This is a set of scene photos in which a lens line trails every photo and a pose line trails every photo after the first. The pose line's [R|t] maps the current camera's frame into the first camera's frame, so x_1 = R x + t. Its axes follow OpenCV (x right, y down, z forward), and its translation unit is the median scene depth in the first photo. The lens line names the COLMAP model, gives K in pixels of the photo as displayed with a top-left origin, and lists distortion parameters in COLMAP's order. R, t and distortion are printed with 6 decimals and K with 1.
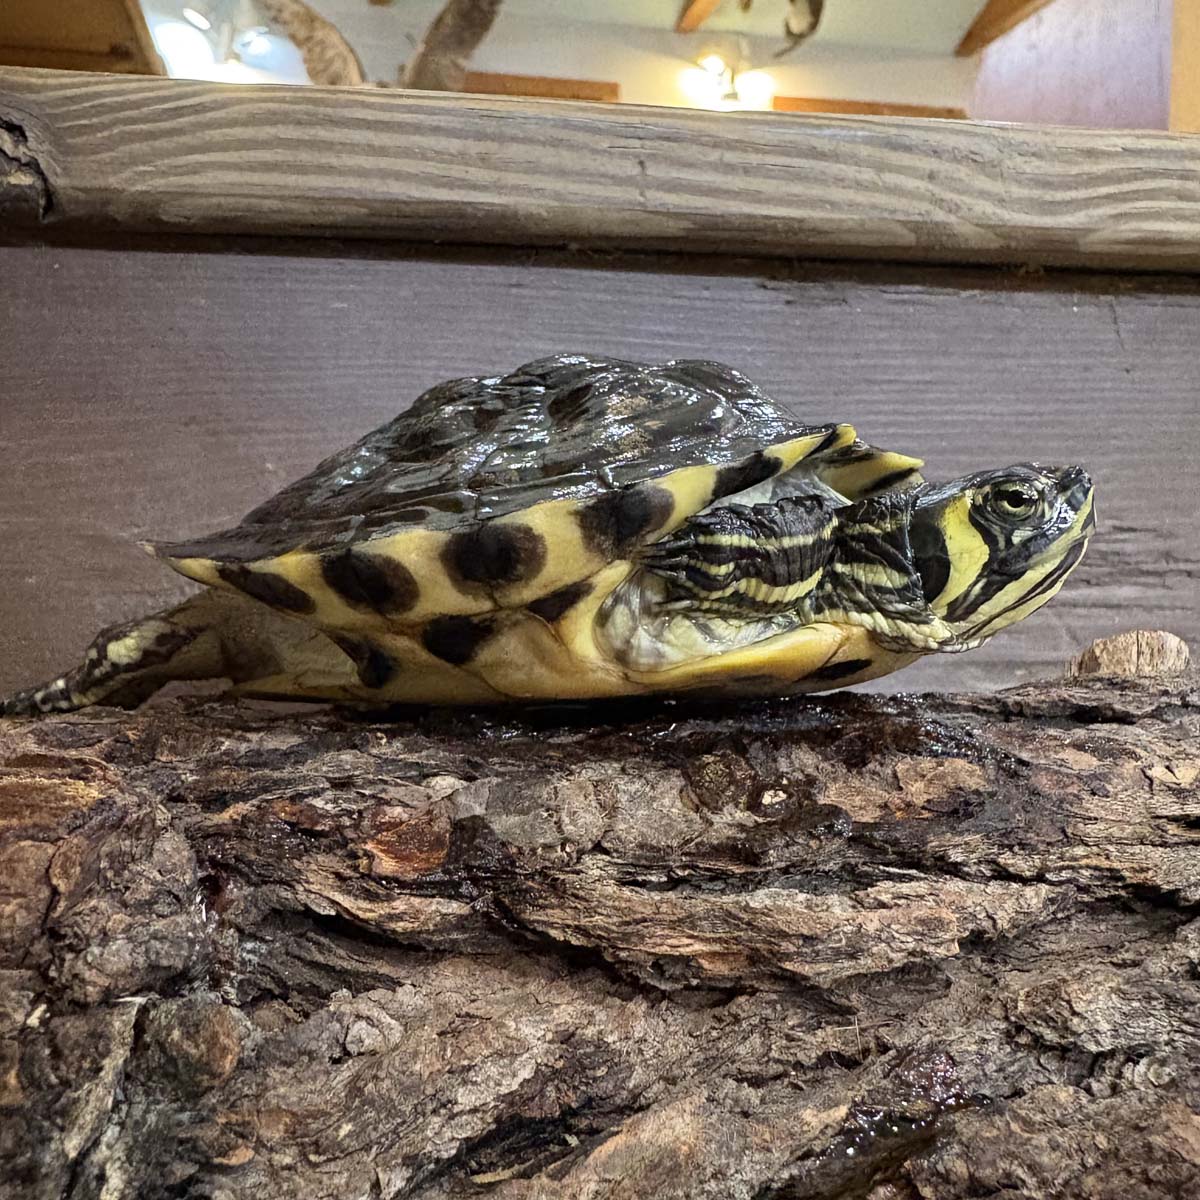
lens RADIAL K [[1223.3, 0, 600.6], [0, 1223.3, 625.7], [0, 0, 1]] dist [0.005478, -0.014294]
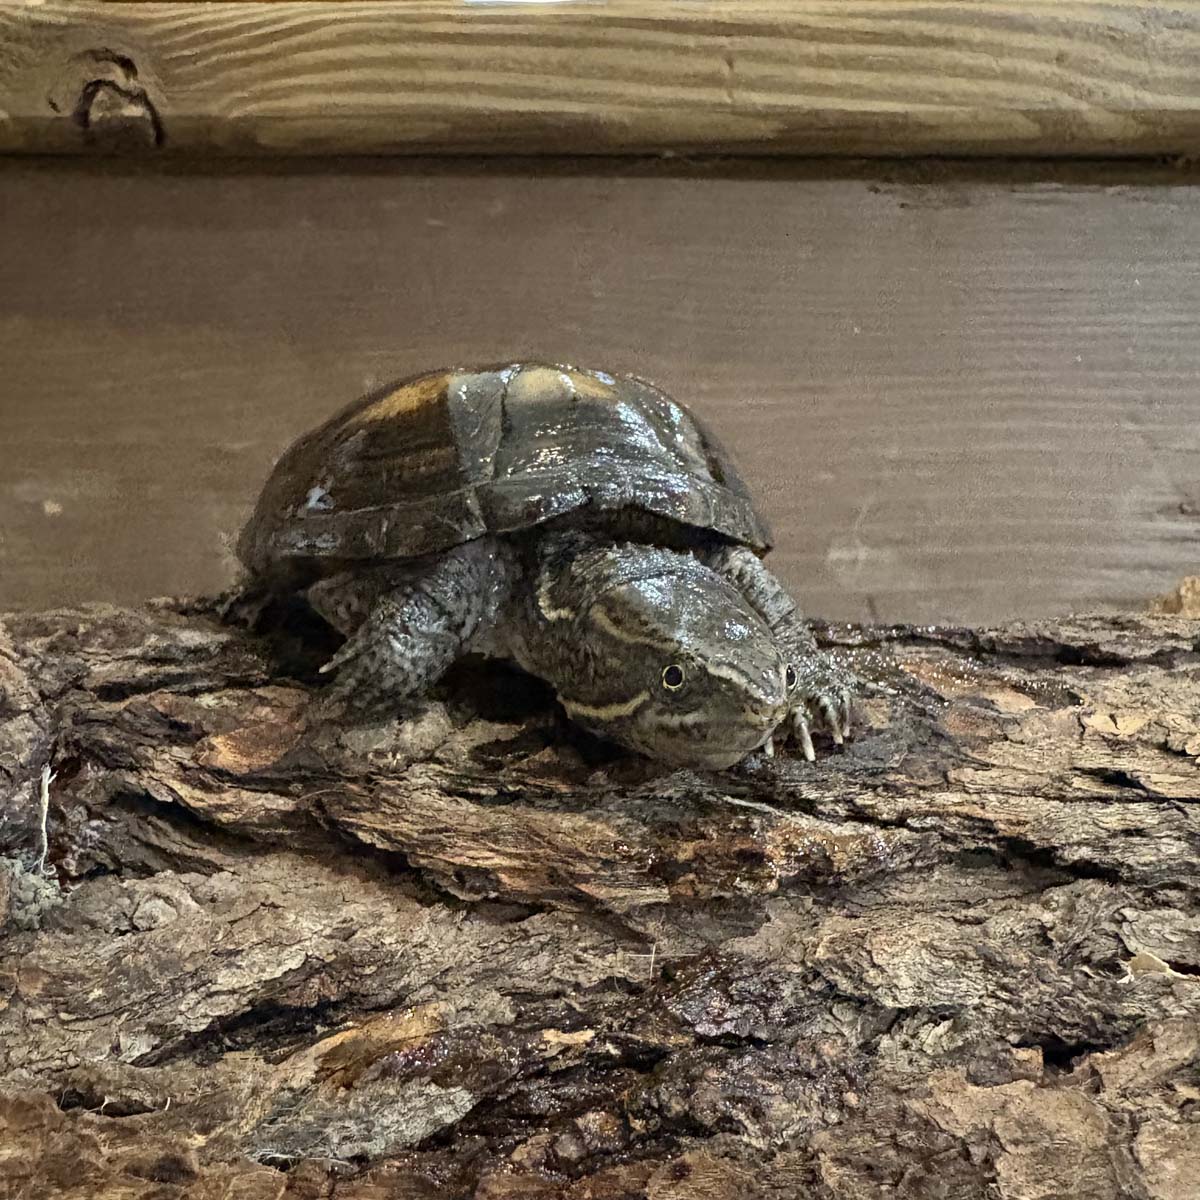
lens RADIAL K [[1223.3, 0, 600.6], [0, 1223.3, 625.7], [0, 0, 1]] dist [0.005478, -0.014294]
pose [[0.974146, 0.044017, -0.221591, 0.374725], [-0.030281, 0.997425, 0.065010, 0.003057], [0.223882, -0.056619, 0.972970, 0.055826]]
